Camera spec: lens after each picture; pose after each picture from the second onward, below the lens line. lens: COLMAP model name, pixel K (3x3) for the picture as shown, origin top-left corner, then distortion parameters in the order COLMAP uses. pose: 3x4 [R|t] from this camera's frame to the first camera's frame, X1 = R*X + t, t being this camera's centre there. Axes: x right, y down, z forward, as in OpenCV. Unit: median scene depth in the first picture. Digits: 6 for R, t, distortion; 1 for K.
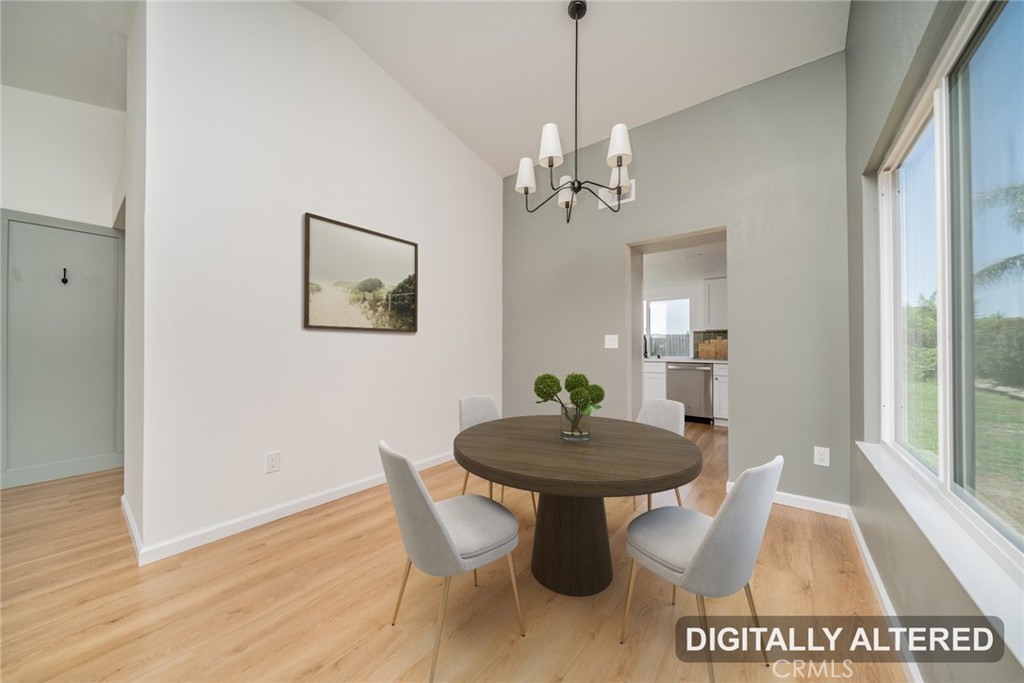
lens RADIAL K [[347.5, 0, 511.6], [0, 347.5, 342.3], [0, 0, 1]] dist [-0.007804, -0.000161]
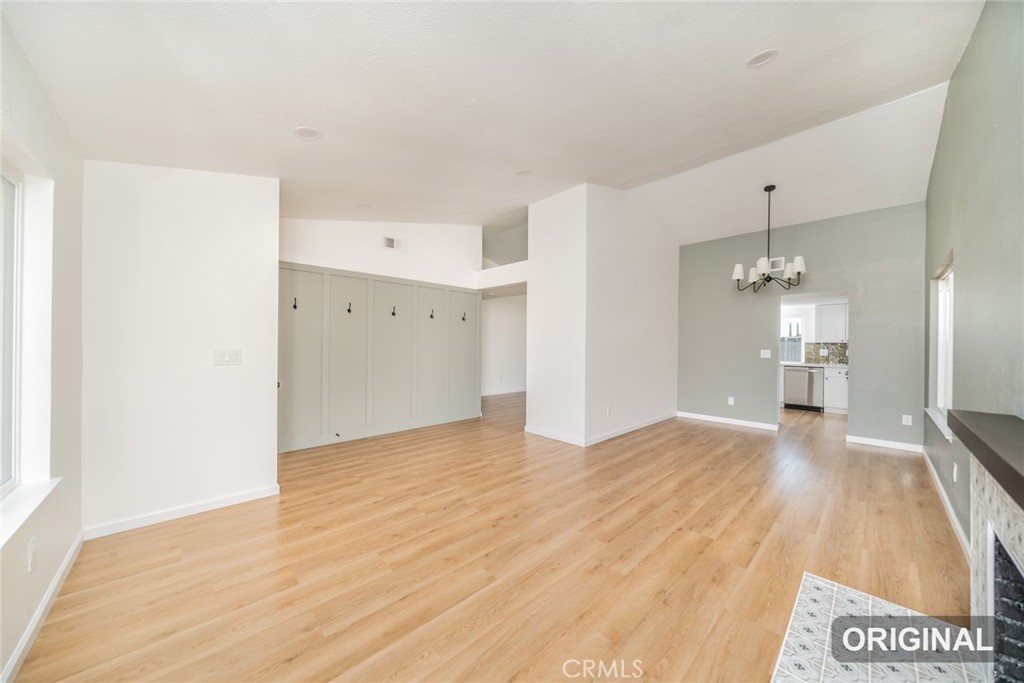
lens RADIAL K [[347.5, 0, 509.6], [0, 347.5, 342.6], [0, 0, 1]] dist [-0.007804, -0.000161]
pose [[0.987582, 0.009130, -0.156841, -0.880814], [-0.007513, 0.999912, 0.010898, -0.085882], [0.156927, -0.009585, 0.987564, -1.100234]]
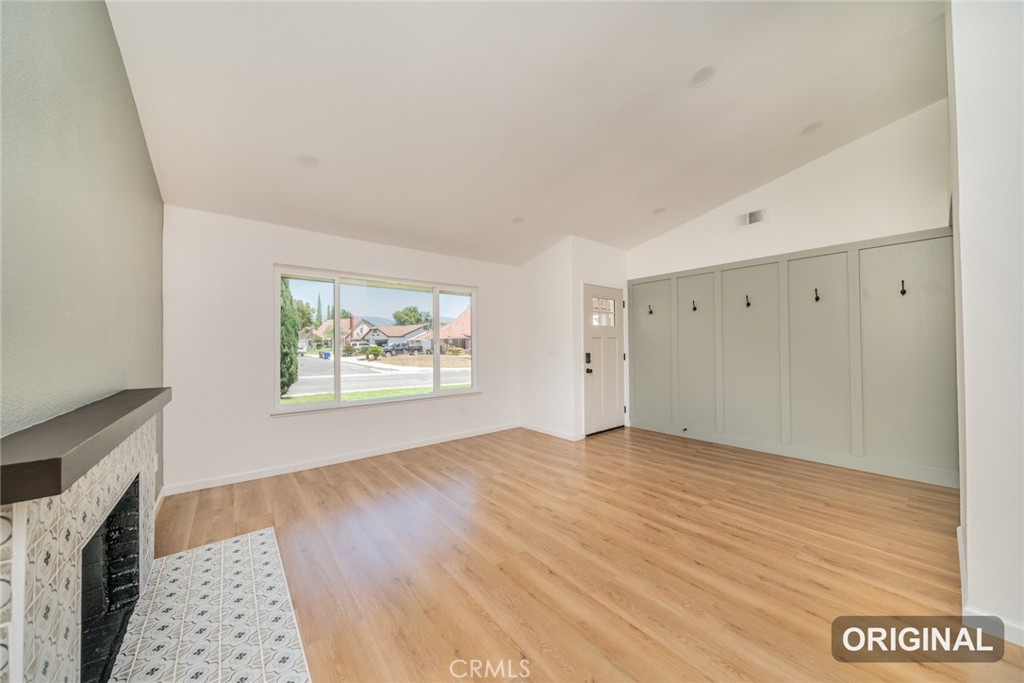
lens RADIAL K [[347.5, 0, 510.1], [0, 347.5, 342.1], [0, 0, 1]] dist [-0.007804, -0.000161]
pose [[-0.234099, -0.008546, -0.972175, 0.011134], [0.020090, 0.999705, -0.013626, -0.044954], [0.972005, -0.022721, -0.233858, 0.082321]]
